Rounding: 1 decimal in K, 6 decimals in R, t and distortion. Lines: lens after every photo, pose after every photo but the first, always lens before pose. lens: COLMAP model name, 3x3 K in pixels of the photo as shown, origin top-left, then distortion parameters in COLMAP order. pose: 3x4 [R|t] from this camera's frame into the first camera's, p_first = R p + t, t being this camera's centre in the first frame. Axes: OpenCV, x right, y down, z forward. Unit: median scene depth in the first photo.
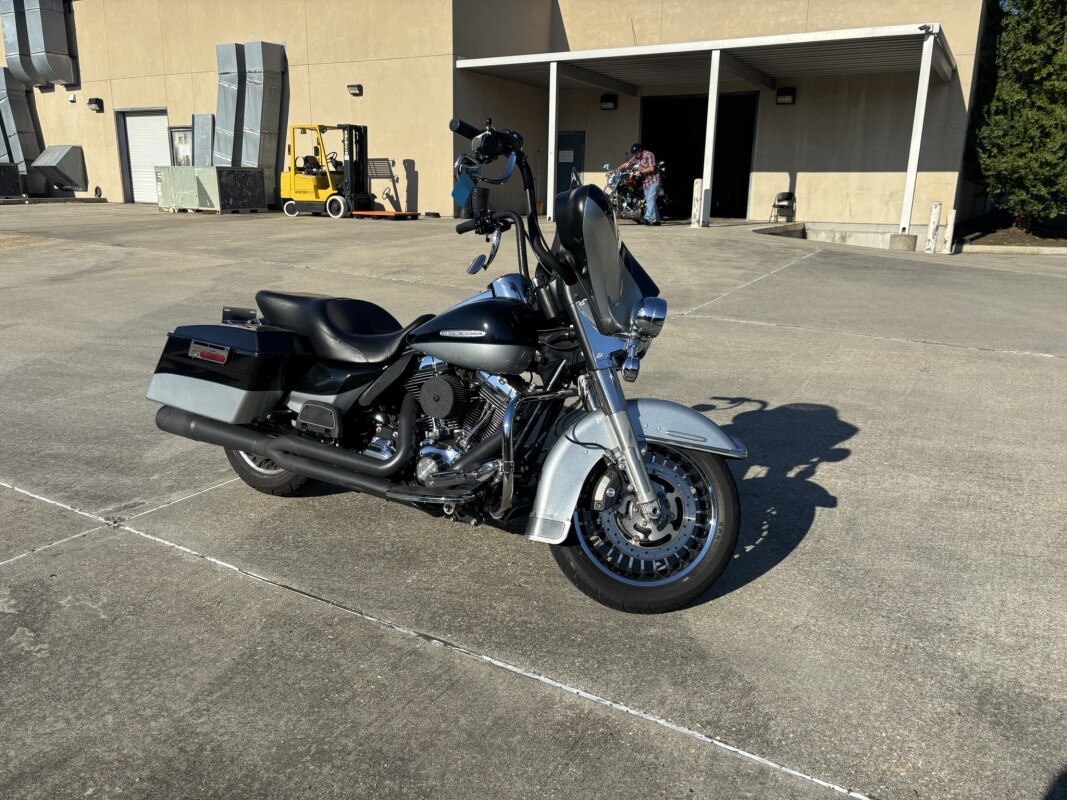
lens RADIAL K [[803.7, 0, 533.0], [0, 803.7, 407.7], [0, 0, 1]] dist [0.040403, -0.047977]
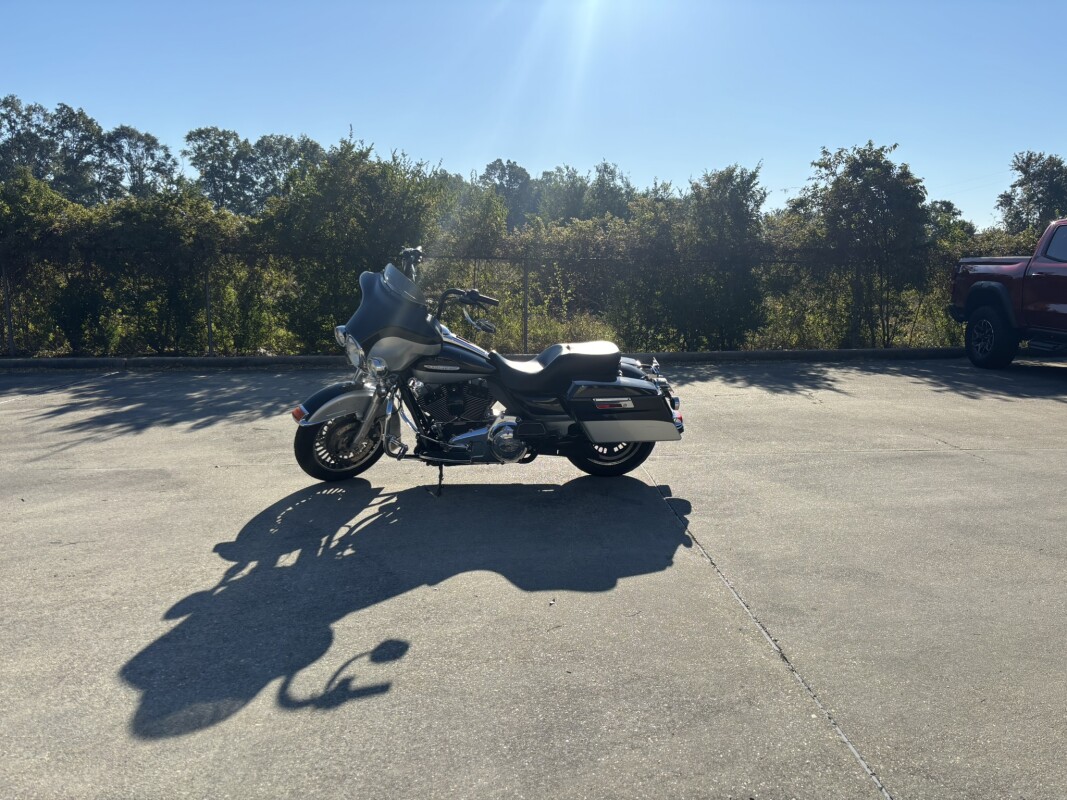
lens RADIAL K [[803.7, 0, 533.0], [0, 803.7, 407.7], [0, 0, 1]] dist [0.040403, -0.047977]
pose [[-0.837252, 0.057767, -0.543757, 0.127498], [-0.175556, 0.913366, 0.367346, -0.115284], [0.517870, 0.403021, -0.754576, 0.420791]]
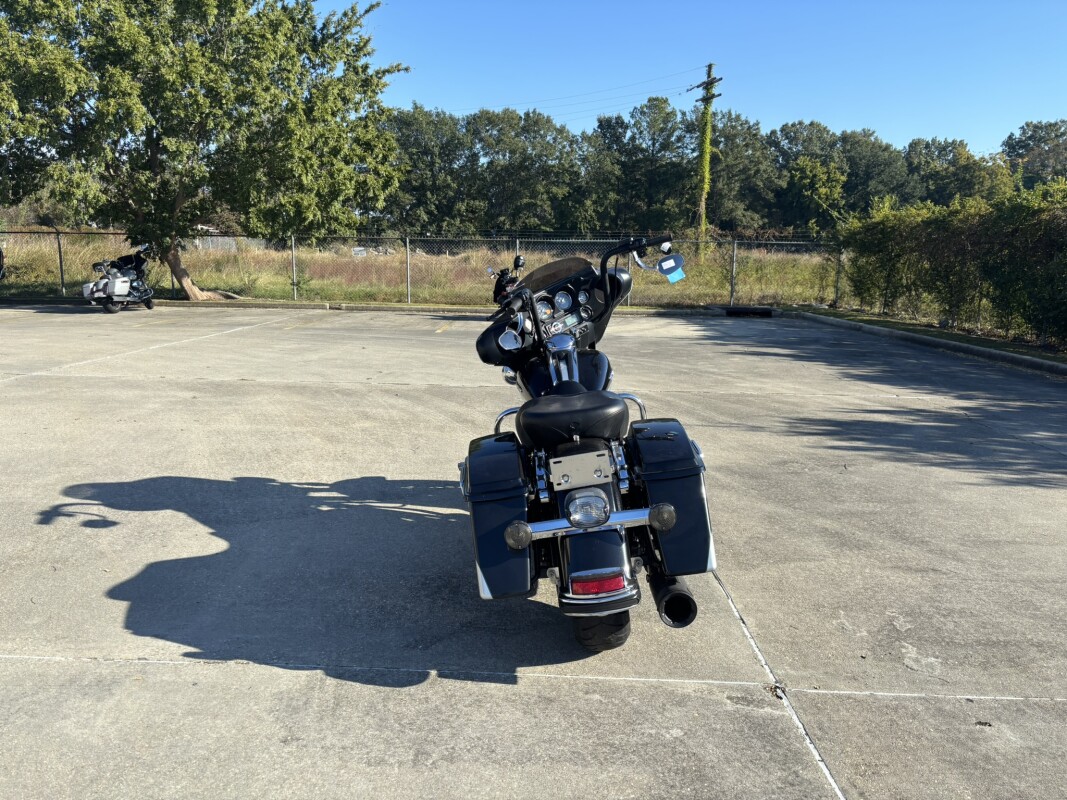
lens RADIAL K [[803.7, 0, 533.0], [0, 803.7, 407.7], [0, 0, 1]] dist [0.040403, -0.047977]
pose [[-0.494531, -0.194537, 0.847110, -0.198877], [0.201509, 0.922413, 0.329468, -0.086078], [-0.845478, 0.333632, -0.416961, 0.279258]]
